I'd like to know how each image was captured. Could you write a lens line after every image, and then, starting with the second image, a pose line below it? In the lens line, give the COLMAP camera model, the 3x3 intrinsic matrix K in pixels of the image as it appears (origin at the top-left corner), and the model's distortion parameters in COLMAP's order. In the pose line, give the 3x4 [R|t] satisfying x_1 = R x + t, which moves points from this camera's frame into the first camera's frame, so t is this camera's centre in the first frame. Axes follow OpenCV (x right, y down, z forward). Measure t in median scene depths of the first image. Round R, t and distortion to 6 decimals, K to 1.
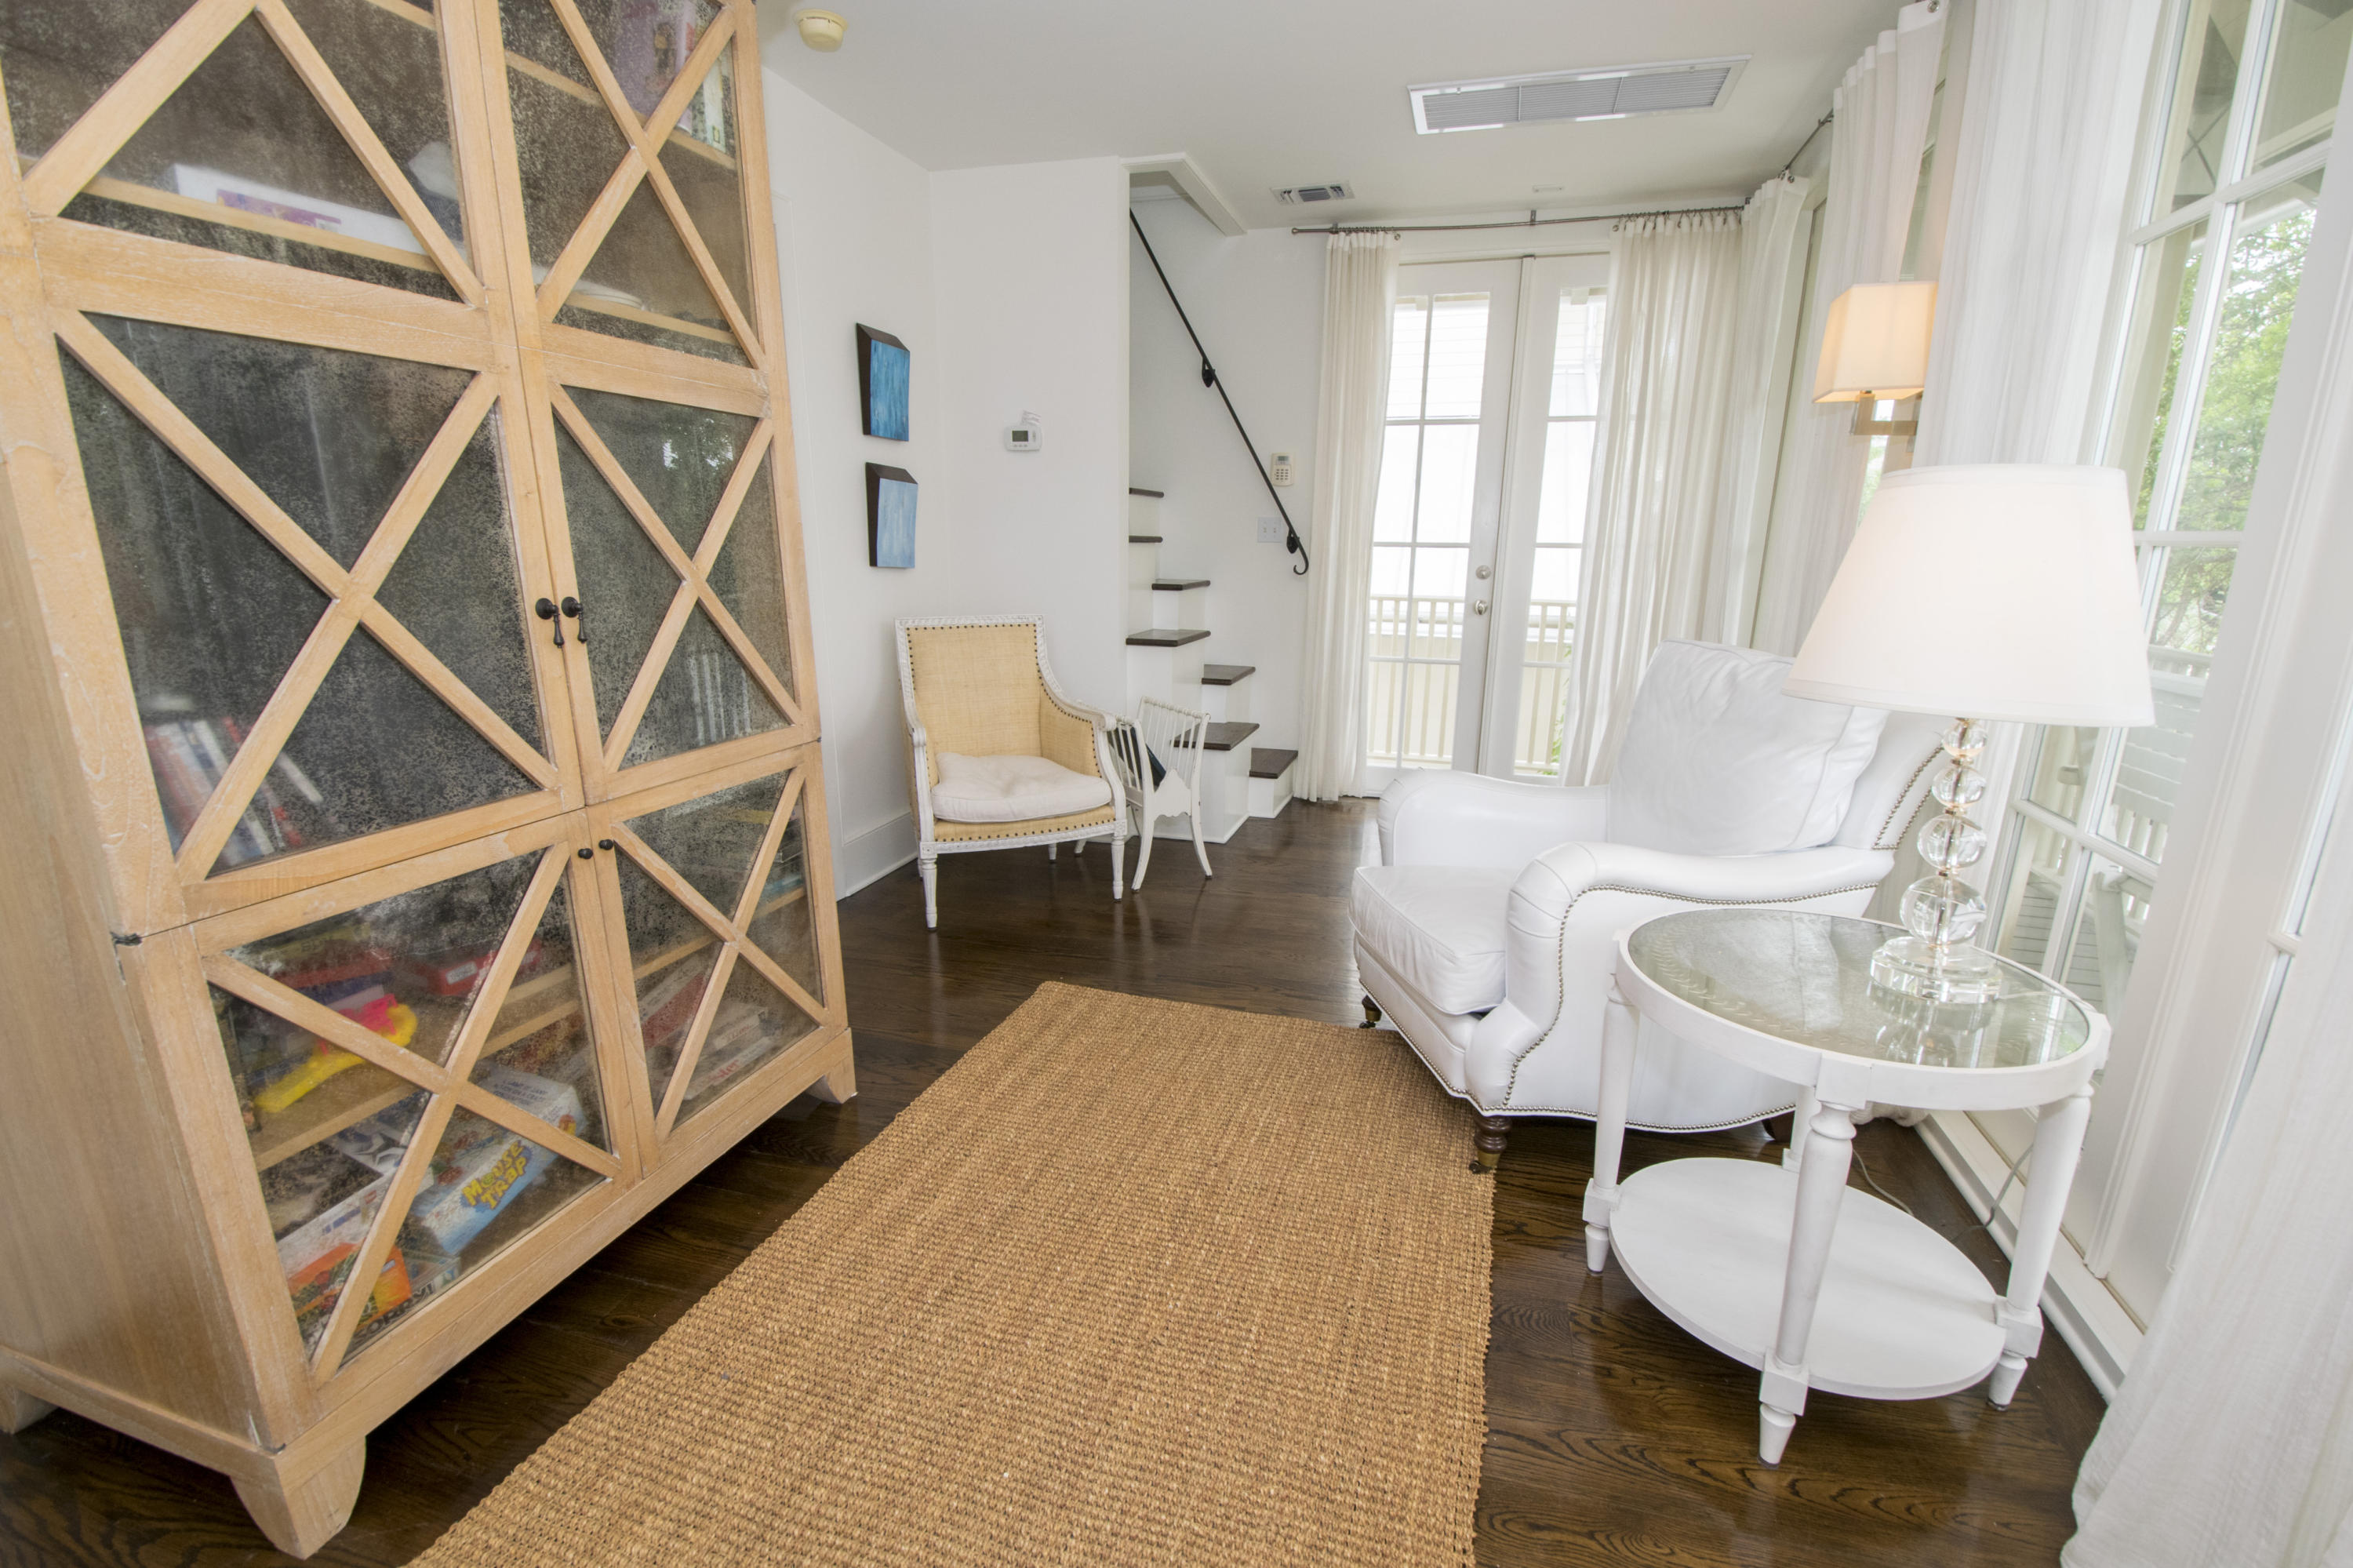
lens RADIAL K [[1043.9, 0, 1179.7], [0, 1043.9, 812.5], [0, 0, 1]] dist [0.033794, -0.031185]
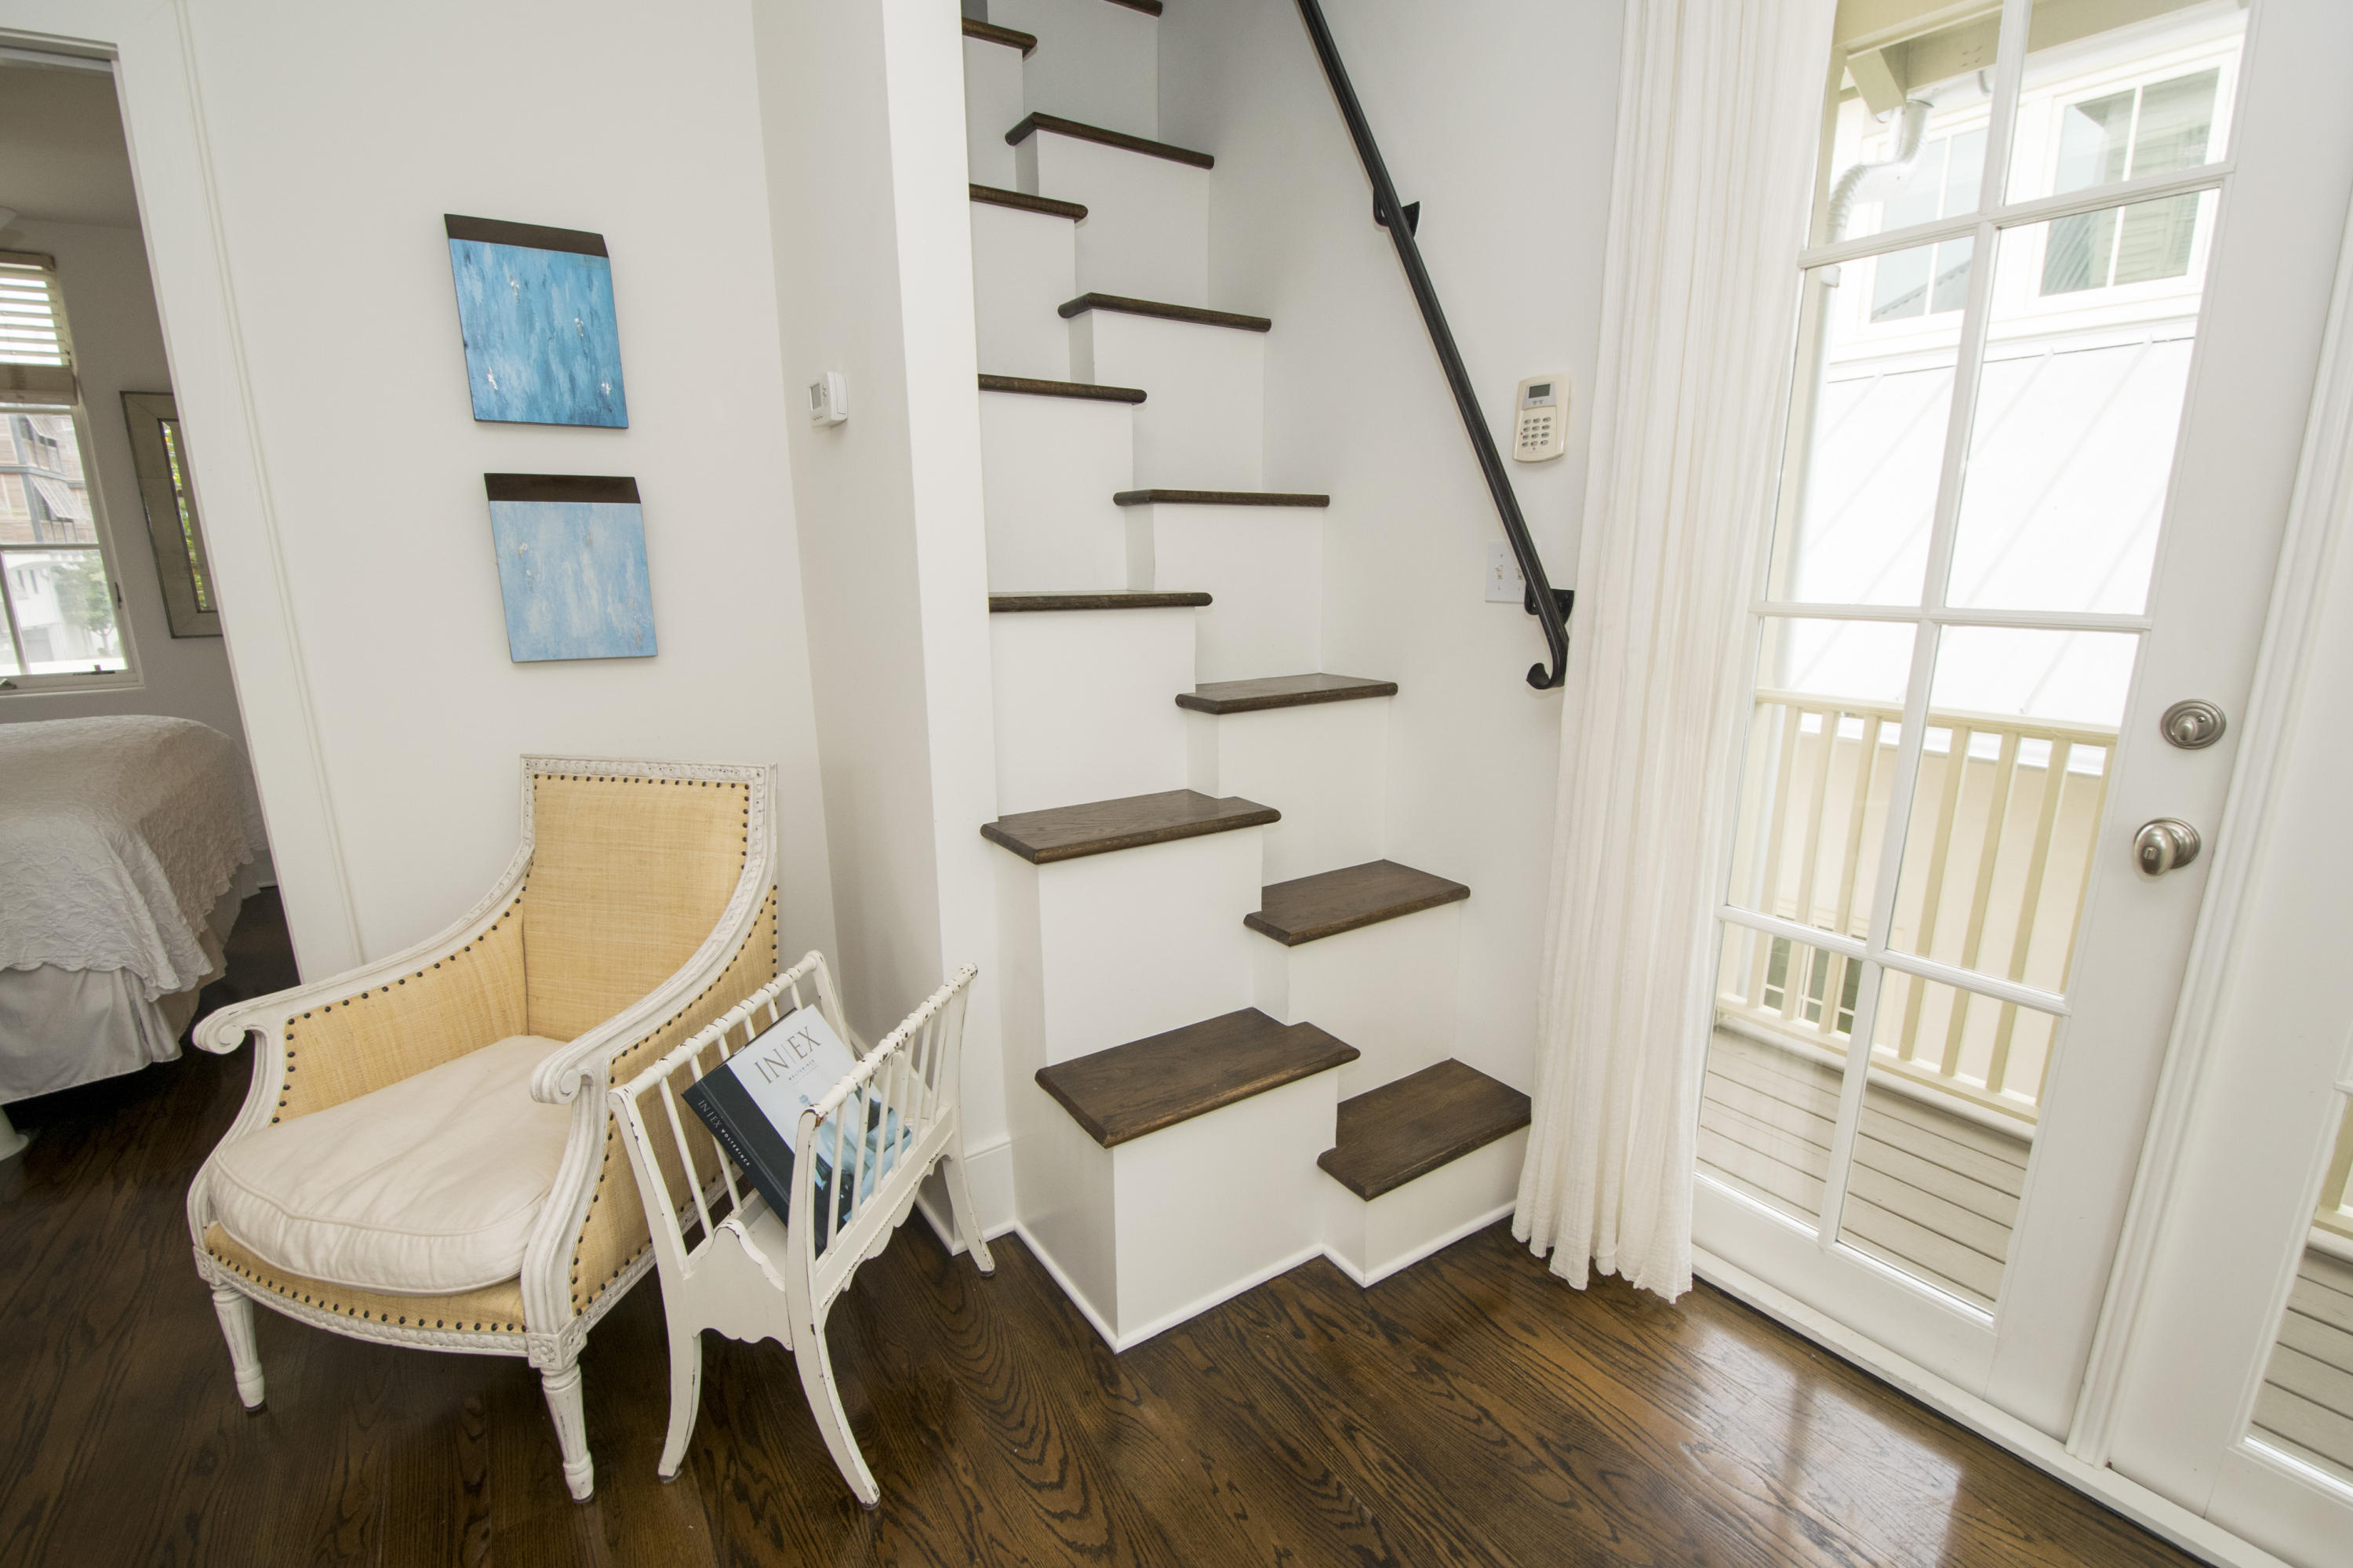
lens RADIAL K [[1043.9, 0, 1179.7], [0, 1043.9, 812.5], [0, 0, 1]] dist [0.033794, -0.031185]
pose [[0.762258, 0.132780, -0.633508, 0.262769], [-0.148580, 0.988492, 0.028407, -0.173889], [0.629990, 0.072473, 0.773214, 0.624303]]
